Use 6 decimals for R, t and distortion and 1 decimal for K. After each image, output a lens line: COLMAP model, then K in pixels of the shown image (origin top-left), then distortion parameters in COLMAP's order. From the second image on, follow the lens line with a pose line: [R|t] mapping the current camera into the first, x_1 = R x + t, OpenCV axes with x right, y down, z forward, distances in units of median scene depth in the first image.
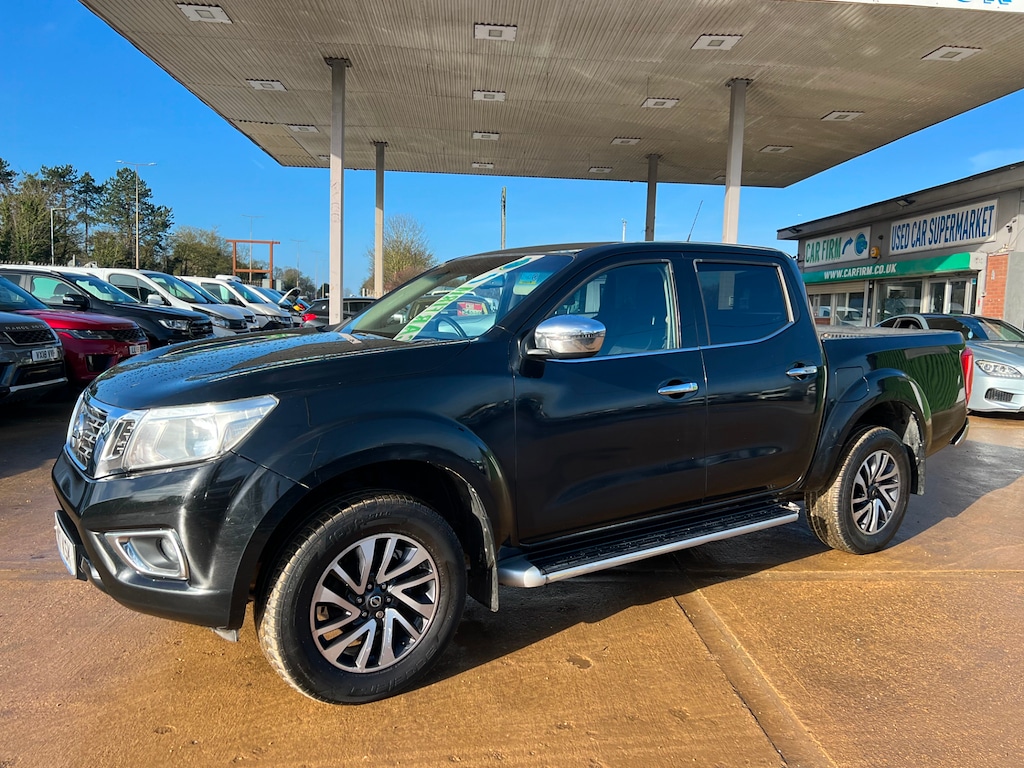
lens RADIAL K [[798.9, 0, 518.8], [0, 798.9, 391.0], [0, 0, 1]] dist [0.054257, -0.058005]
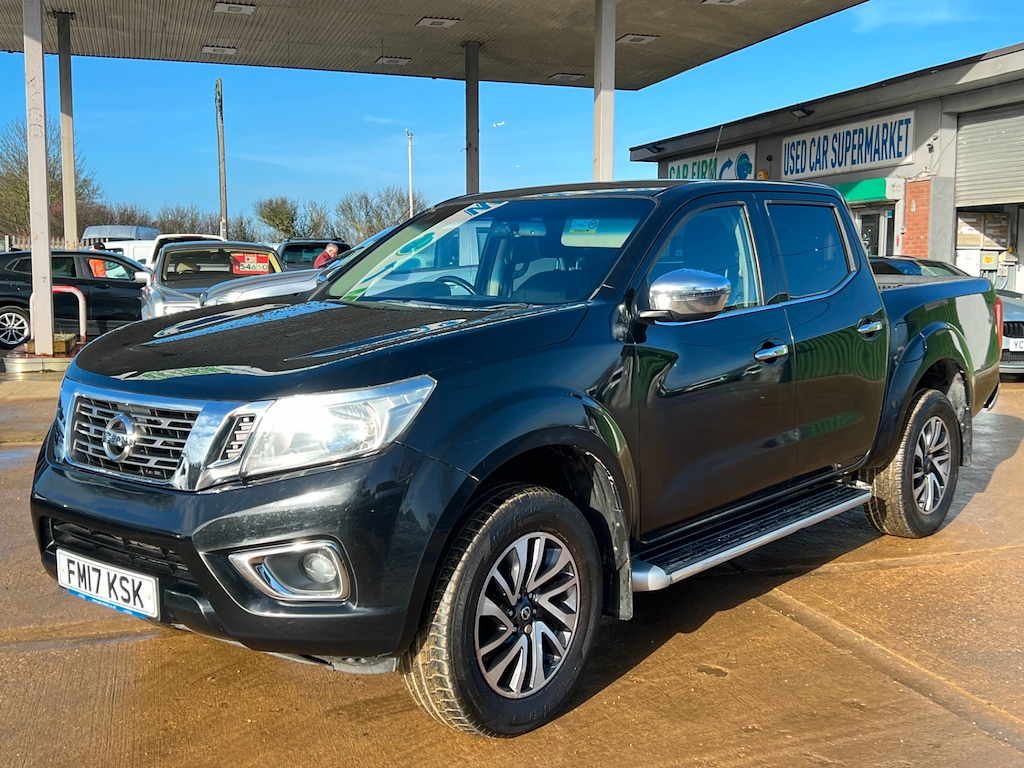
lens RADIAL K [[1174.6, 0, 521.3], [0, 1174.6, 389.8], [0, 0, 1]] dist [0.053507, 0.000000]
pose [[0.968089, -0.050856, 0.245391, -0.275944], [0.048732, 0.998703, 0.014722, 0.004270], [-0.245821, -0.002294, 0.969312, -0.117904]]
